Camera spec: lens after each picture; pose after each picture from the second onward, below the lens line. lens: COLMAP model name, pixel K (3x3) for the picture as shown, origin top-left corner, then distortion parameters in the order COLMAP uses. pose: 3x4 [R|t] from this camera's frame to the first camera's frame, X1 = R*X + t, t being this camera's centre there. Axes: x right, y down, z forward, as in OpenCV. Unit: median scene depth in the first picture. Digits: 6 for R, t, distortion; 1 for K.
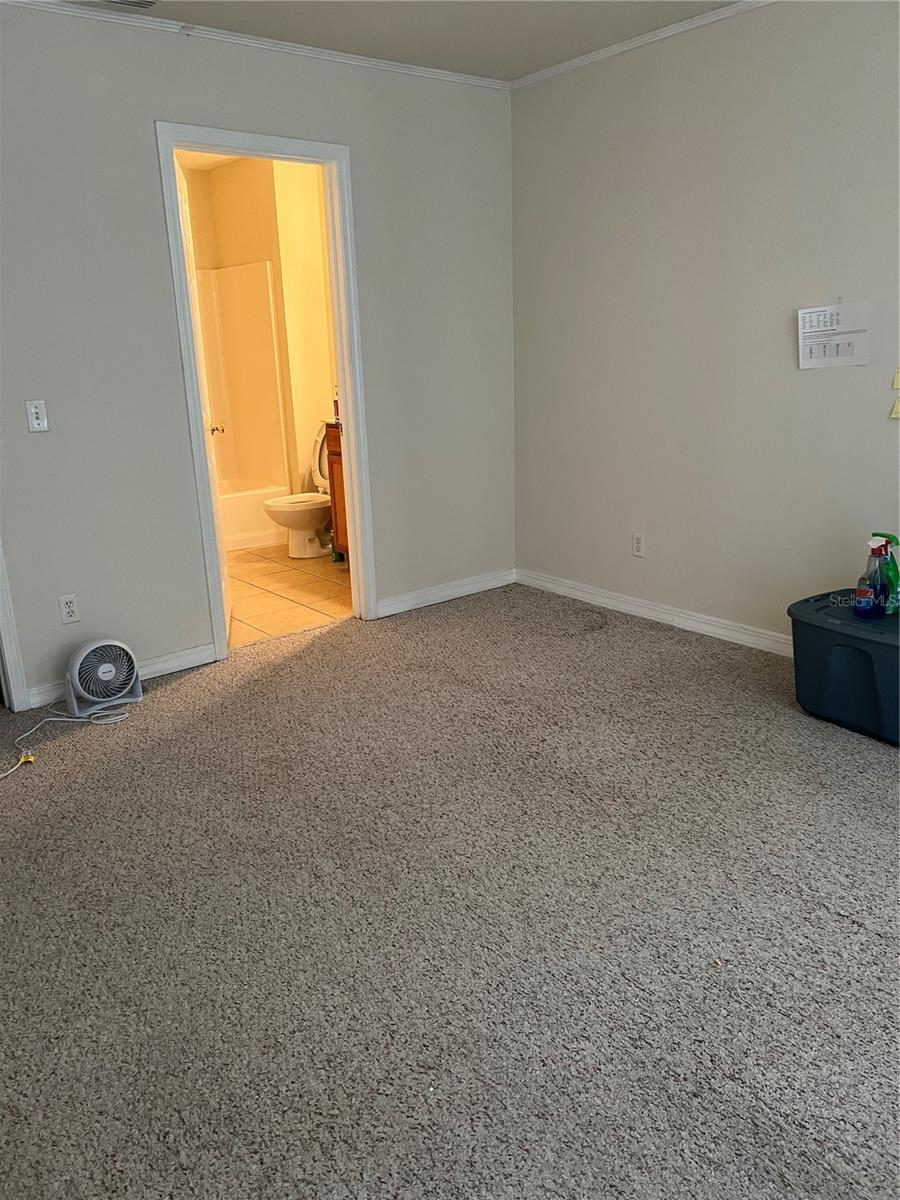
lens RADIAL K [[896.1, 0, 450.0], [0, 896.1, 600.0], [0, 0, 1]] dist [0.006235, -0.049352]
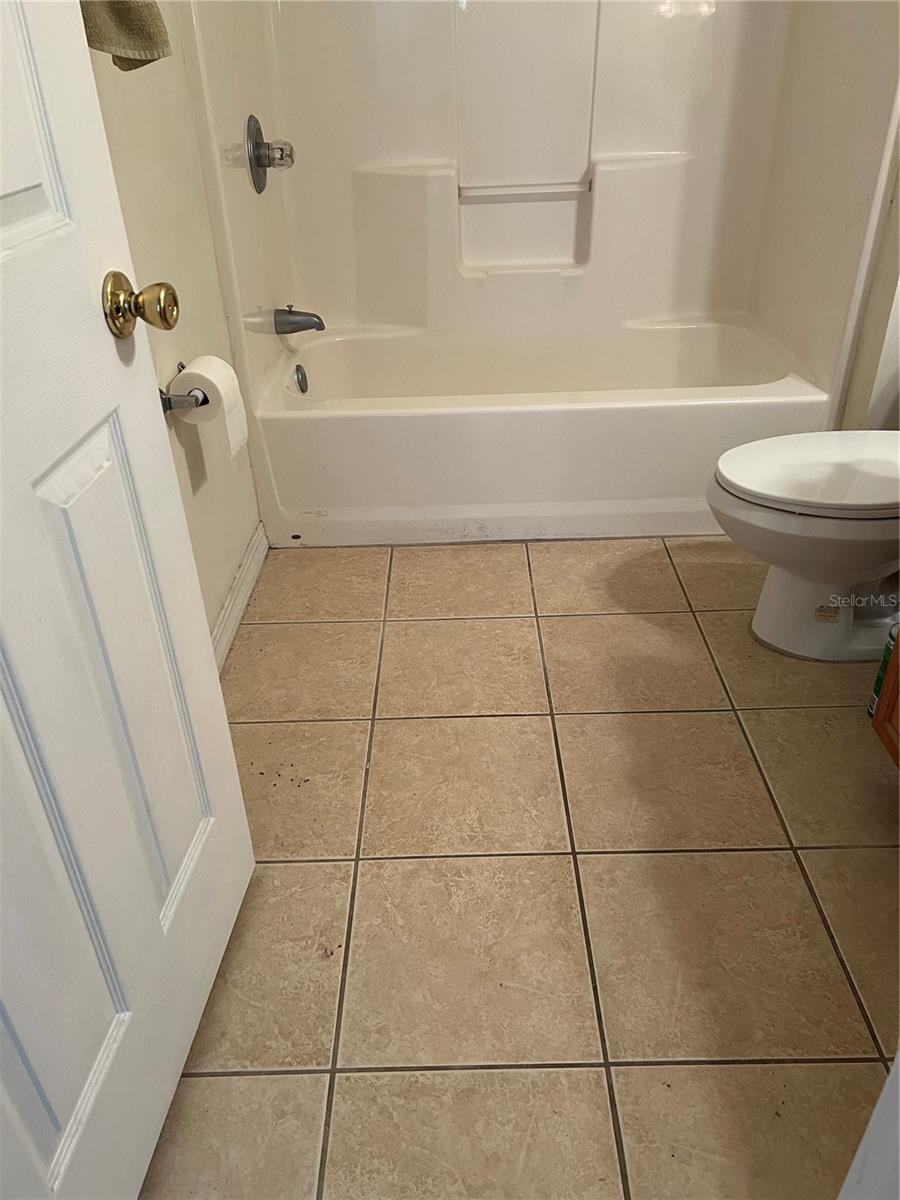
lens RADIAL K [[896.1, 0, 450.0], [0, 896.1, 600.0], [0, 0, 1]] dist [0.006235, -0.049352]
pose [[0.782737, 0.336318, -0.523654, -0.093349], [-0.171159, 0.925294, 0.338430, -0.162408], [0.598354, -0.175274, 0.781826, 0.672947]]
